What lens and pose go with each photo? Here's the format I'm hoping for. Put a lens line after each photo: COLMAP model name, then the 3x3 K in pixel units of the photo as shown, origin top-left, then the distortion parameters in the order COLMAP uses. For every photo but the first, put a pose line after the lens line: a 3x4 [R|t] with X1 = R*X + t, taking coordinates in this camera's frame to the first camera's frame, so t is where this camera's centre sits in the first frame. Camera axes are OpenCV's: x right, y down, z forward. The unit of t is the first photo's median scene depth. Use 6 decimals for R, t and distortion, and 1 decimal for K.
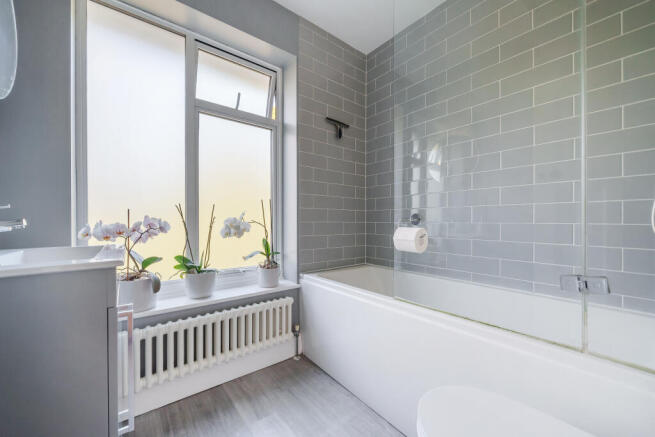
lens RADIAL K [[243.9, 0, 325.2], [0, 243.9, 221.4], [0, 0, 1]] dist [-0.009004, -0.000028]
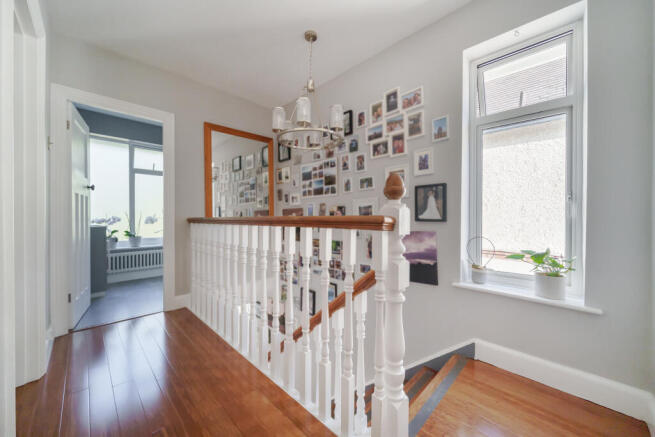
lens RADIAL K [[243.9, 0, 327.0], [0, 243.9, 219.5], [0, 0, 1]] dist [-0.009004, -0.000028]
pose [[0.991134, 0.009740, 0.132510, 1.236987], [-0.010790, 0.999916, 0.007208, -0.022964], [-0.132429, -0.008574, 0.991155, -1.931012]]
